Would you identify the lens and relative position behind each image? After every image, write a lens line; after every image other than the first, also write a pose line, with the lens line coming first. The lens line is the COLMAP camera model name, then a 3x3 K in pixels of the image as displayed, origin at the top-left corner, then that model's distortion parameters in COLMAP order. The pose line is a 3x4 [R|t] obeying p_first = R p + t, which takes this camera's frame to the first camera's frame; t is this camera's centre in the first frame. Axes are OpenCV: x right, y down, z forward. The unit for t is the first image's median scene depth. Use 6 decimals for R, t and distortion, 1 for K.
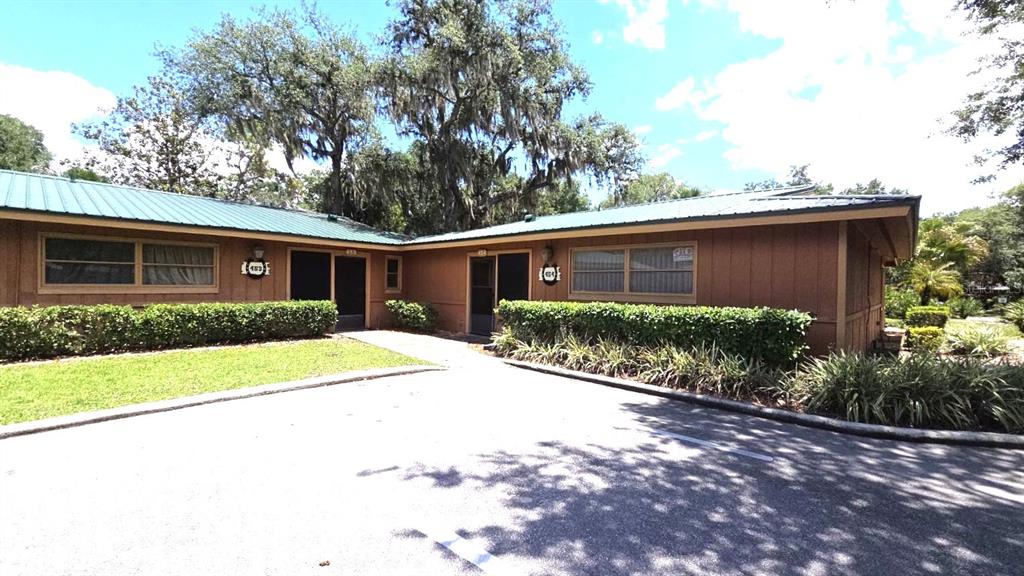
lens RADIAL K [[416.7, 0, 513.8], [0, 416.7, 287.1], [0, 0, 1]] dist [0.001176, -0.000430]
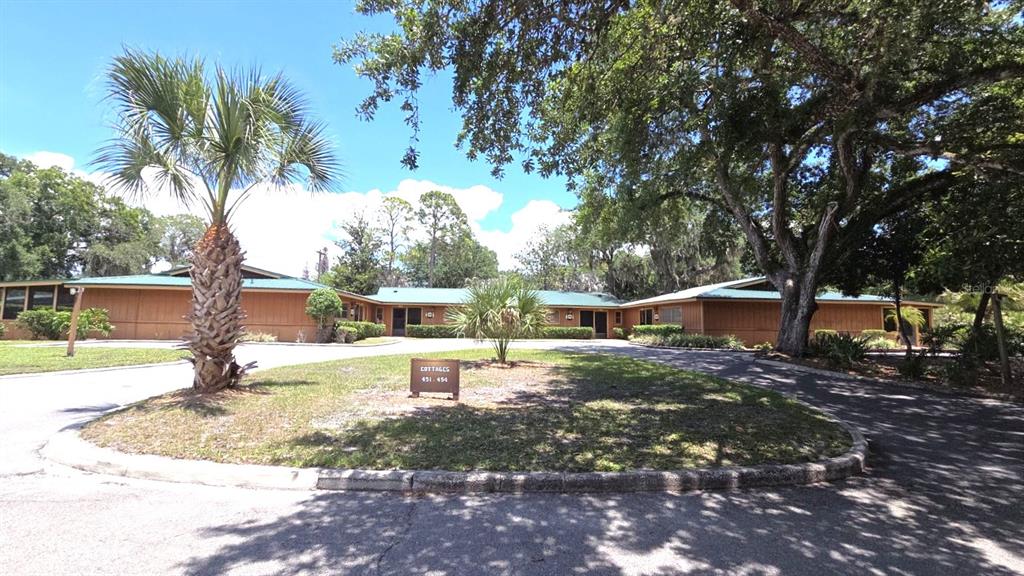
lens RADIAL K [[416.7, 0, 513.8], [0, 416.7, 287.1], [0, 0, 1]] dist [0.001176, -0.000430]
pose [[0.729525, -0.067811, -0.680585, 1.198537], [-0.007560, 0.994213, -0.107163, 0.071288], [0.683913, 0.083323, 0.724790, -1.550031]]
